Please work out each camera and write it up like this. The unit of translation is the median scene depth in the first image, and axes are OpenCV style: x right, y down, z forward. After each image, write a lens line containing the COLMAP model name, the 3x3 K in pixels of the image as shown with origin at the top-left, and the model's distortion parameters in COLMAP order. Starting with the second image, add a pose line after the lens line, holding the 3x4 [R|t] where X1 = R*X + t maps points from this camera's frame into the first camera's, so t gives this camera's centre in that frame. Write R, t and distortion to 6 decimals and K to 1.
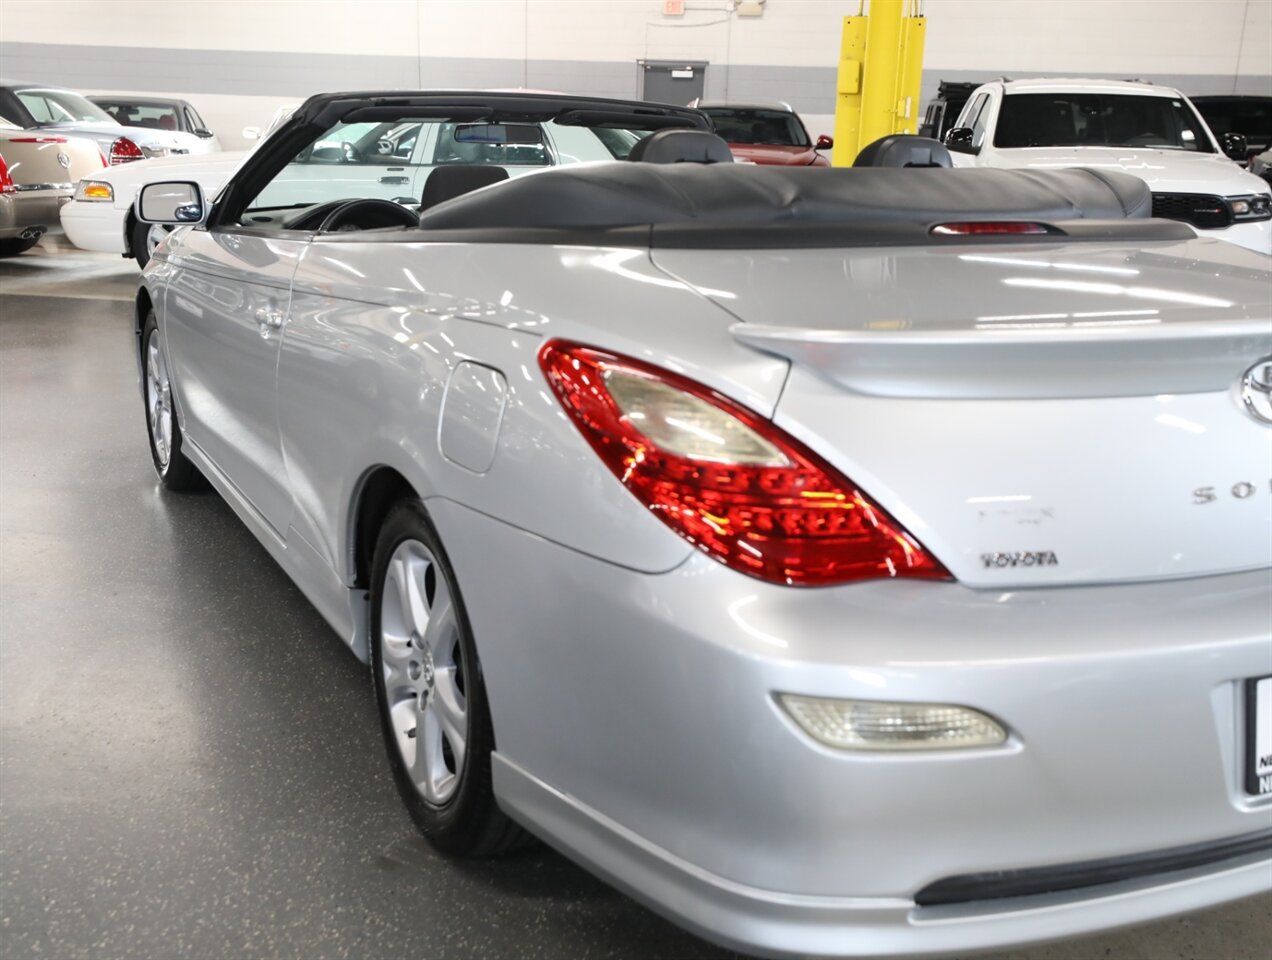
lens RADIAL K [[1520.7, 0, 633.3], [0, 1520.7, 502.8], [0, 0, 1]] dist [0.028829, 0.067588]
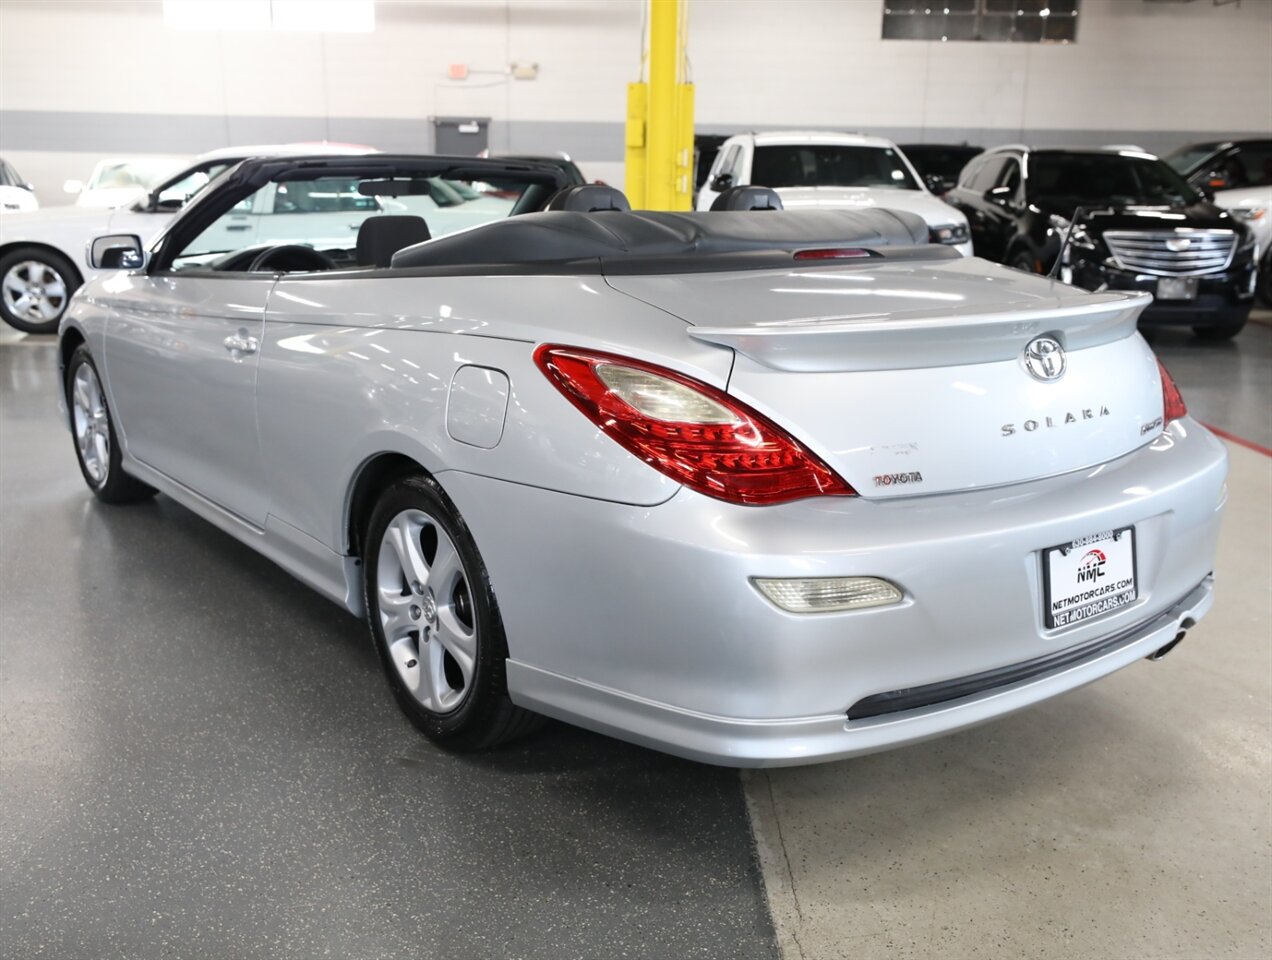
lens RADIAL K [[1440.5, 0, 638.6], [0, 1440.5, 526.1], [0, 0, 1]] dist [0.026163, 0.037216]
pose [[0.978998, -0.065365, 0.193108, -0.189450], [0.064998, 0.997851, 0.008239, 0.040142], [-0.193232, 0.004485, 0.981143, -0.225018]]
